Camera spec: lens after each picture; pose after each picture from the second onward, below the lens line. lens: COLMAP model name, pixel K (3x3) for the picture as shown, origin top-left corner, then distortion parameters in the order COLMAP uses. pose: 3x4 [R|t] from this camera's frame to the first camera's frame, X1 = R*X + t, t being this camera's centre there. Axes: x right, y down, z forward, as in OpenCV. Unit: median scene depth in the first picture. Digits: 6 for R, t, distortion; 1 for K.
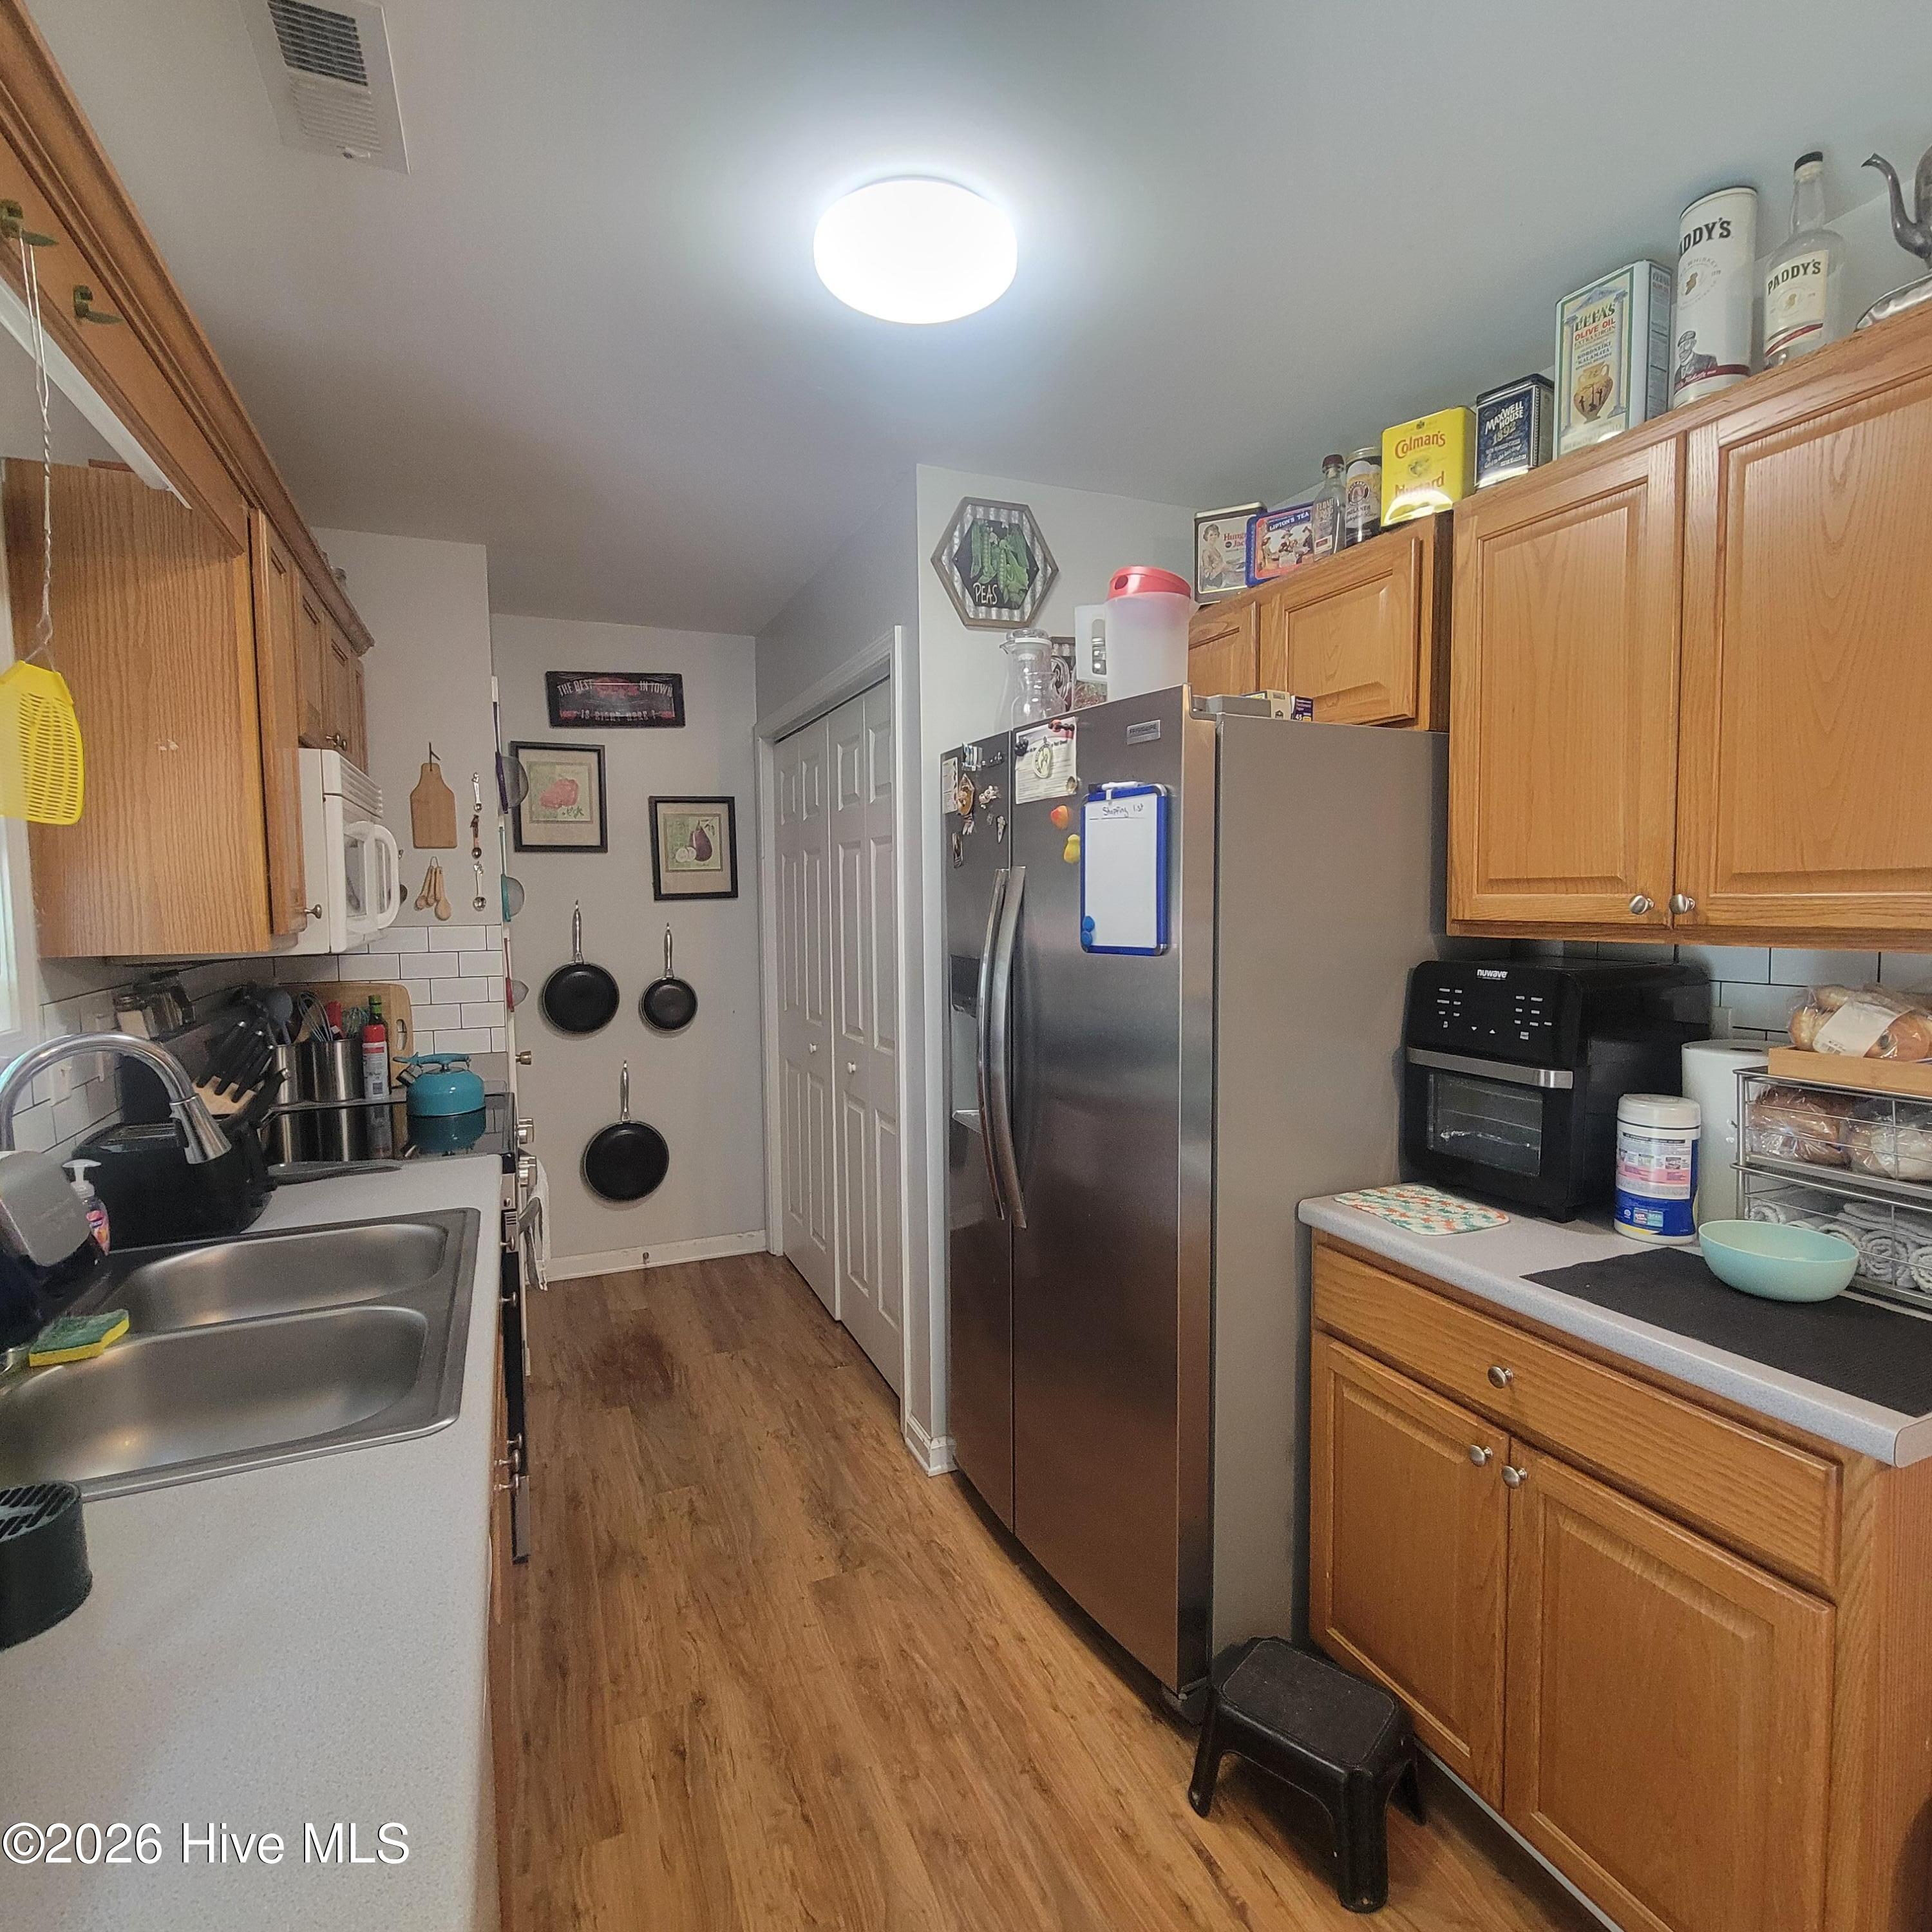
lens RADIAL K [[1052.8, 0, 970.9], [0, 1052.8, 963.9], [0, 0, 1]] dist [0.007589, -0.004280]
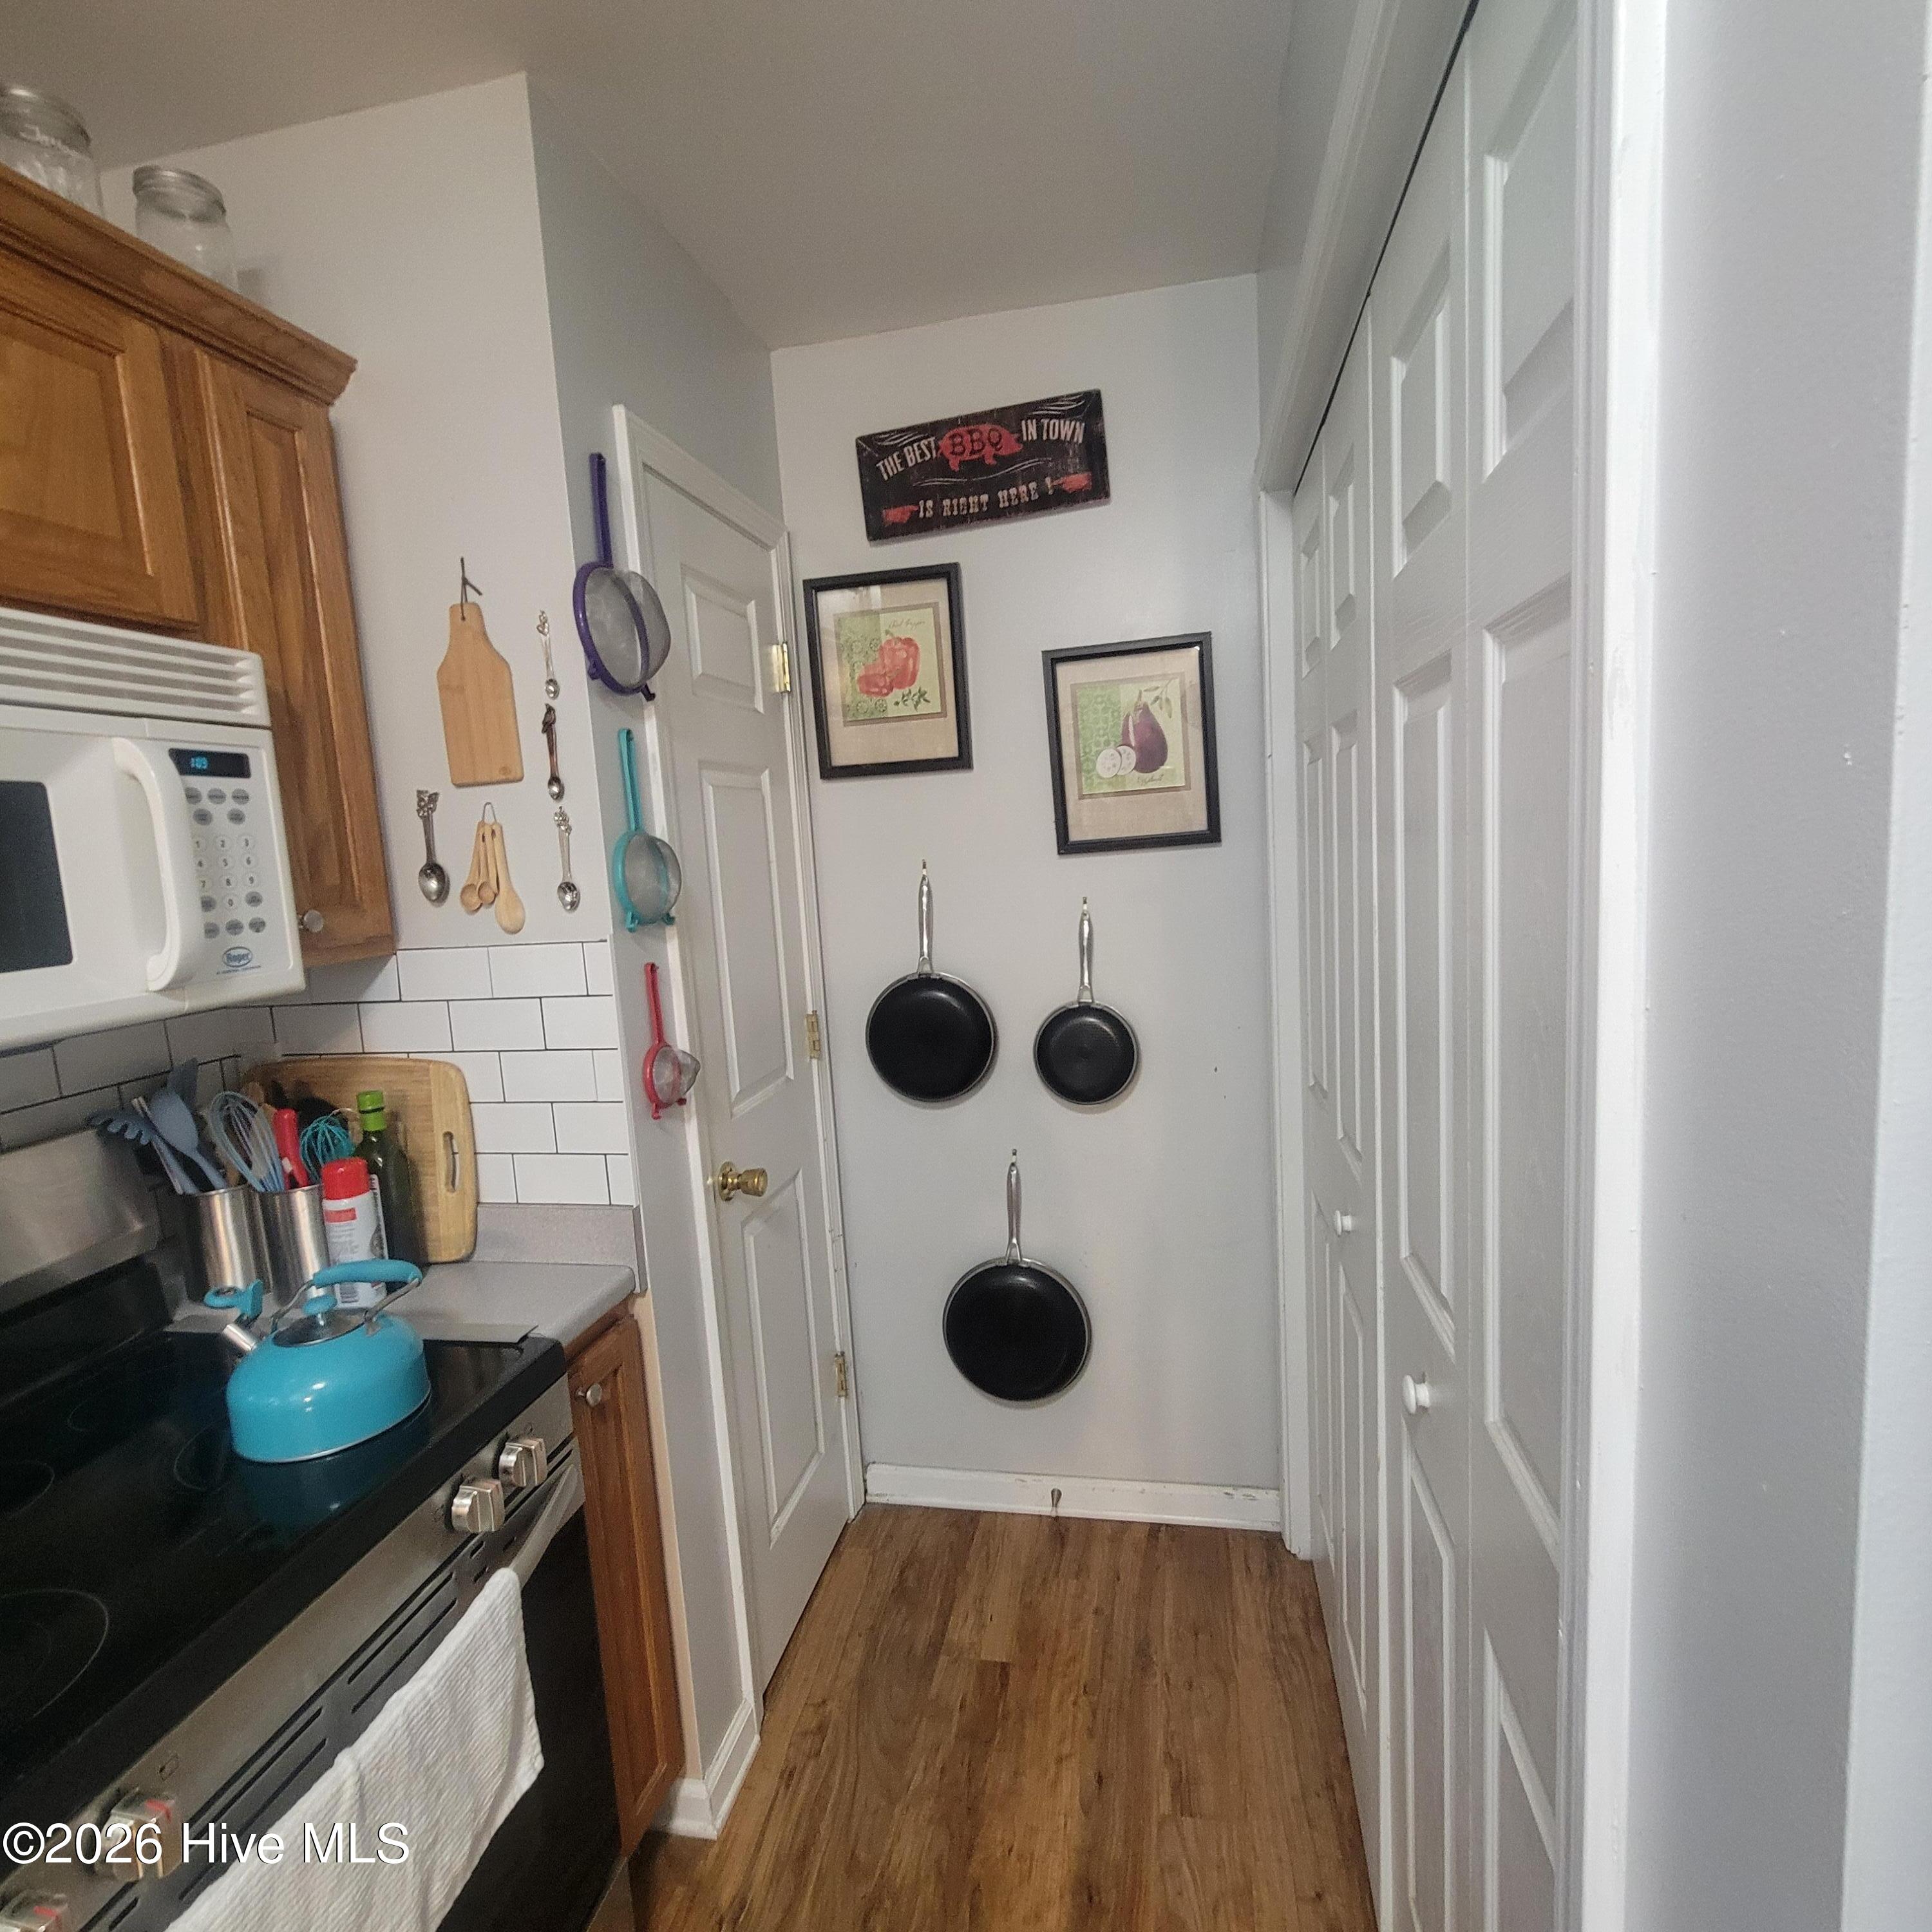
lens RADIAL K [[1052.8, 0, 977.5], [0, 1052.8, 972.5], [0, 0, 1]] dist [0.007589, -0.004280]
pose [[0.827148, 0.031807, -0.561083, -0.051626], [0.015355, 0.996745, 0.079141, -0.059107], [0.561774, -0.074077, 0.823968, 0.726036]]
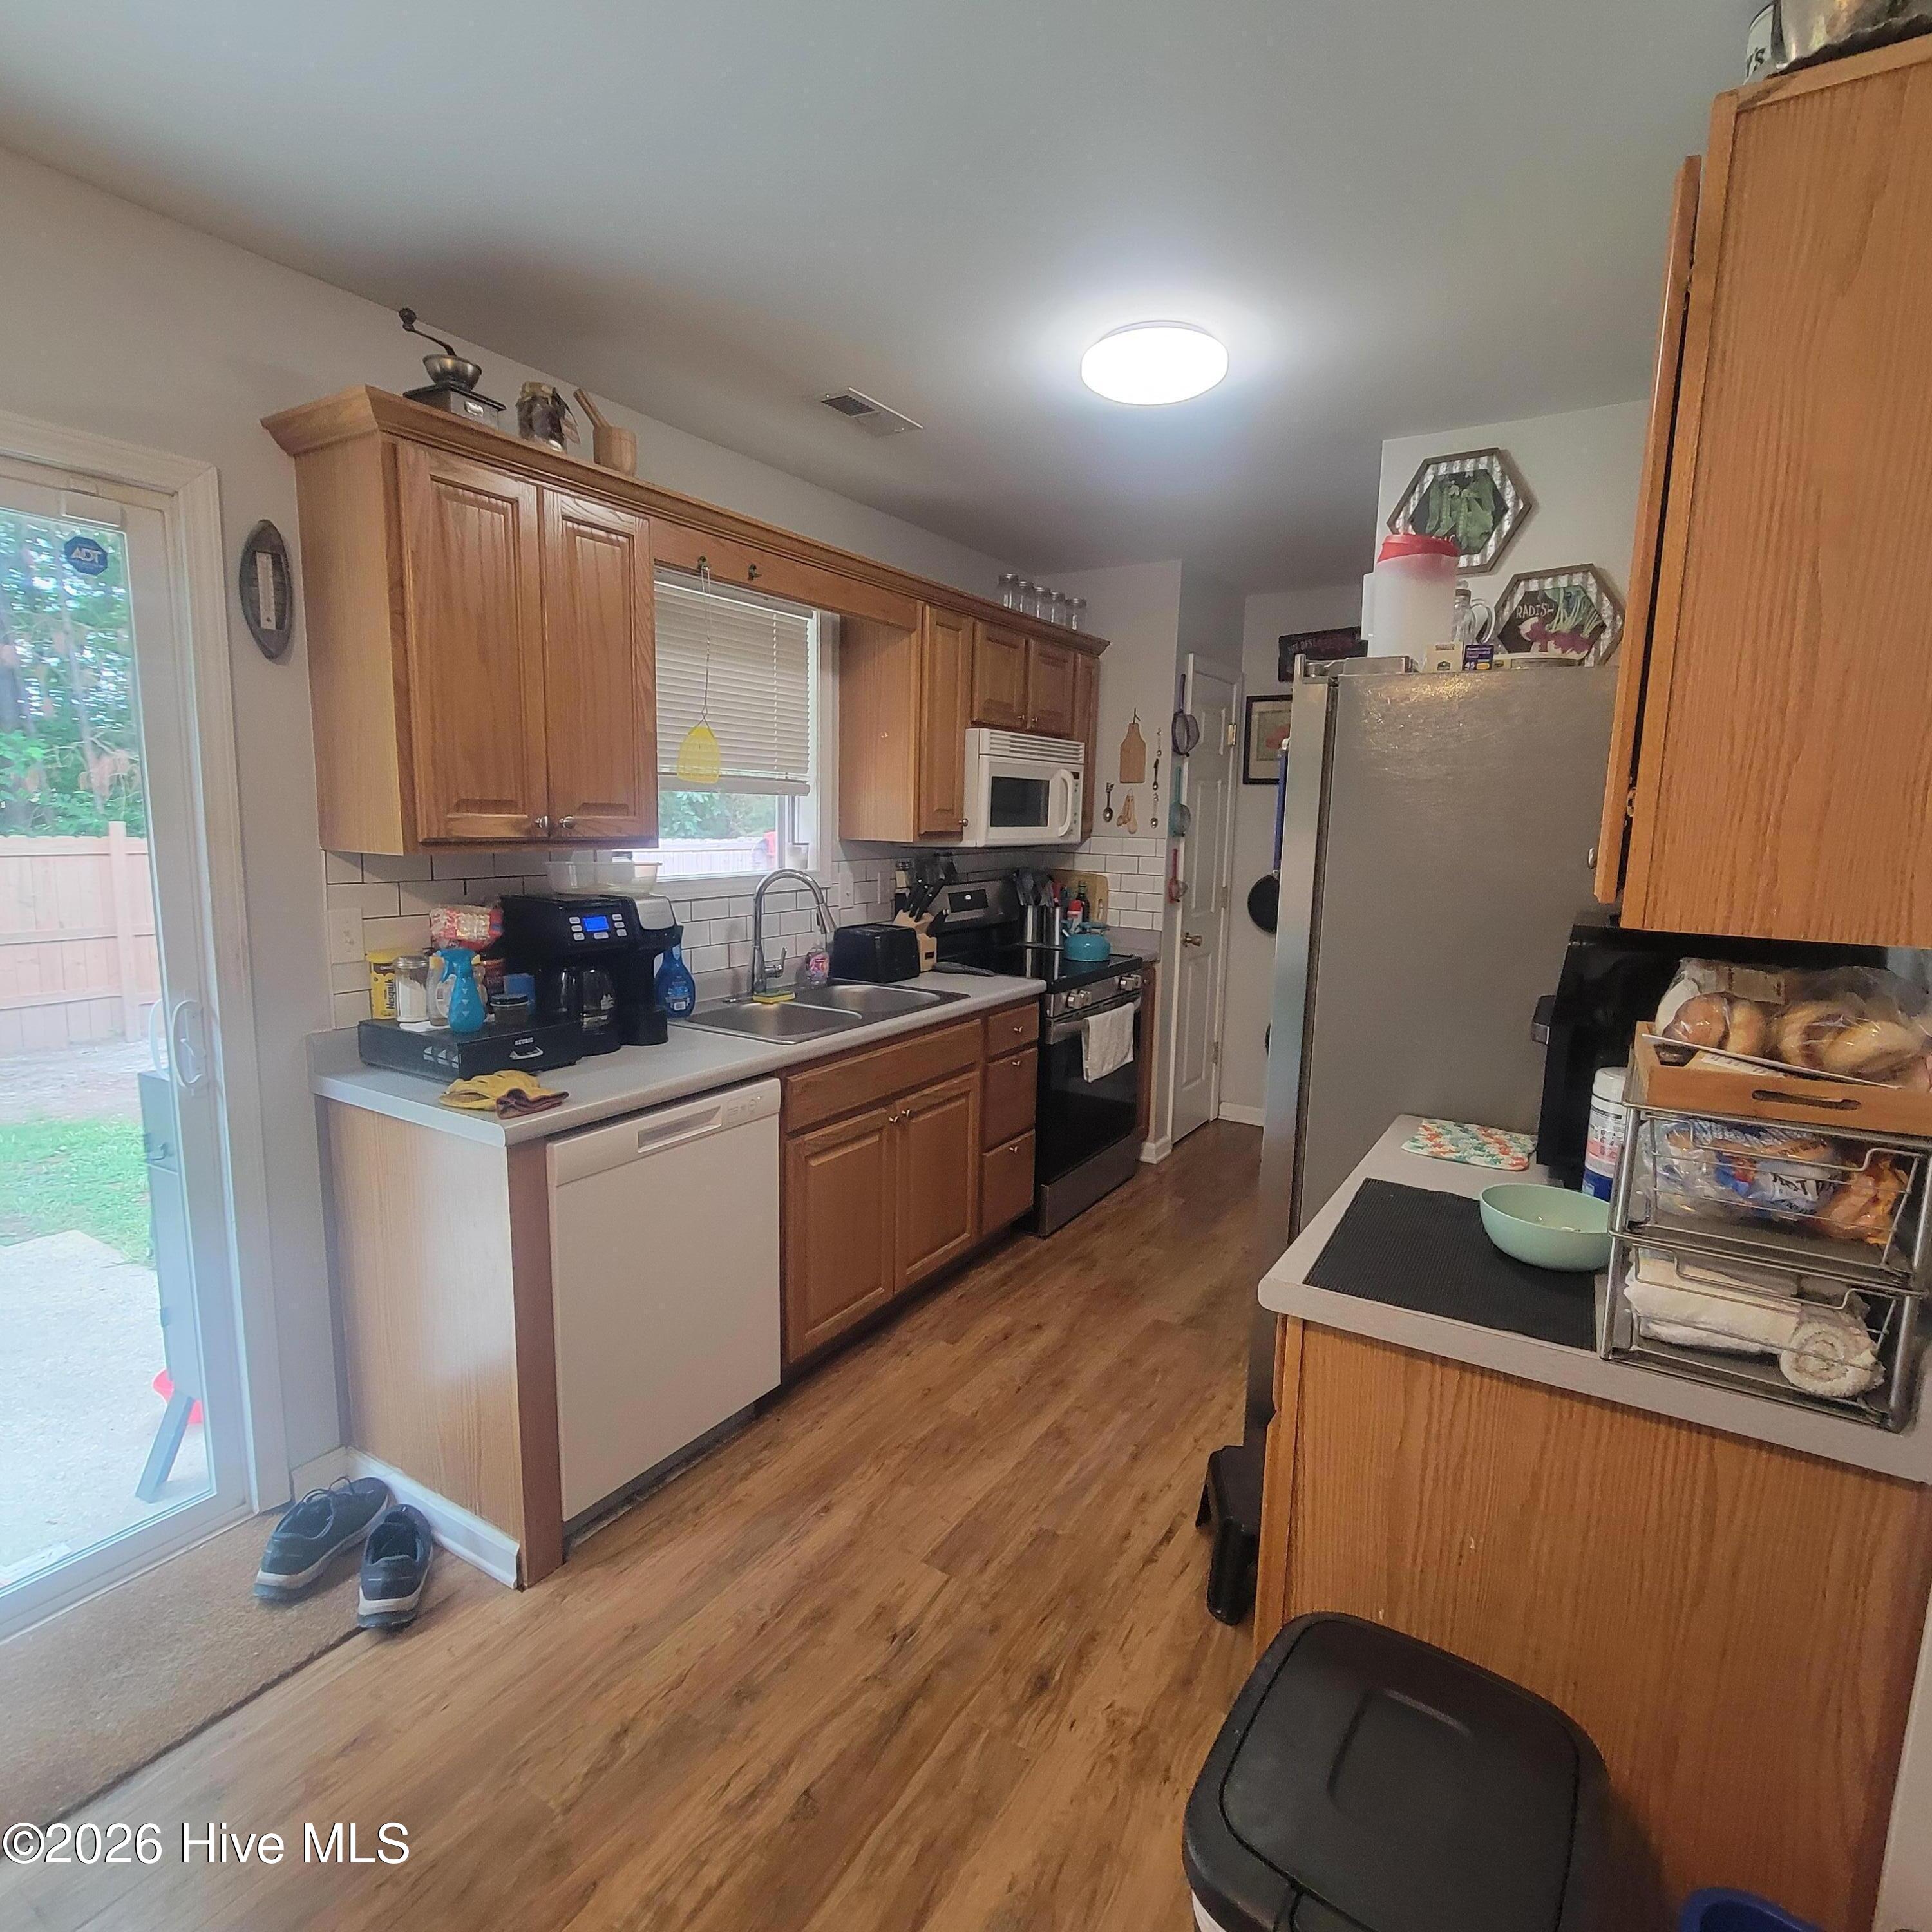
lens RADIAL K [[1052.8, 0, 964.5], [0, 1052.8, 954.1], [0, 0, 1]] dist [0.007589, -0.004280]
pose [[0.563069, 0.134721, -0.815355, 0.566112], [-0.082269, 0.990860, 0.106906, -0.013498], [0.822305, 0.006883, 0.569005, -0.001957]]
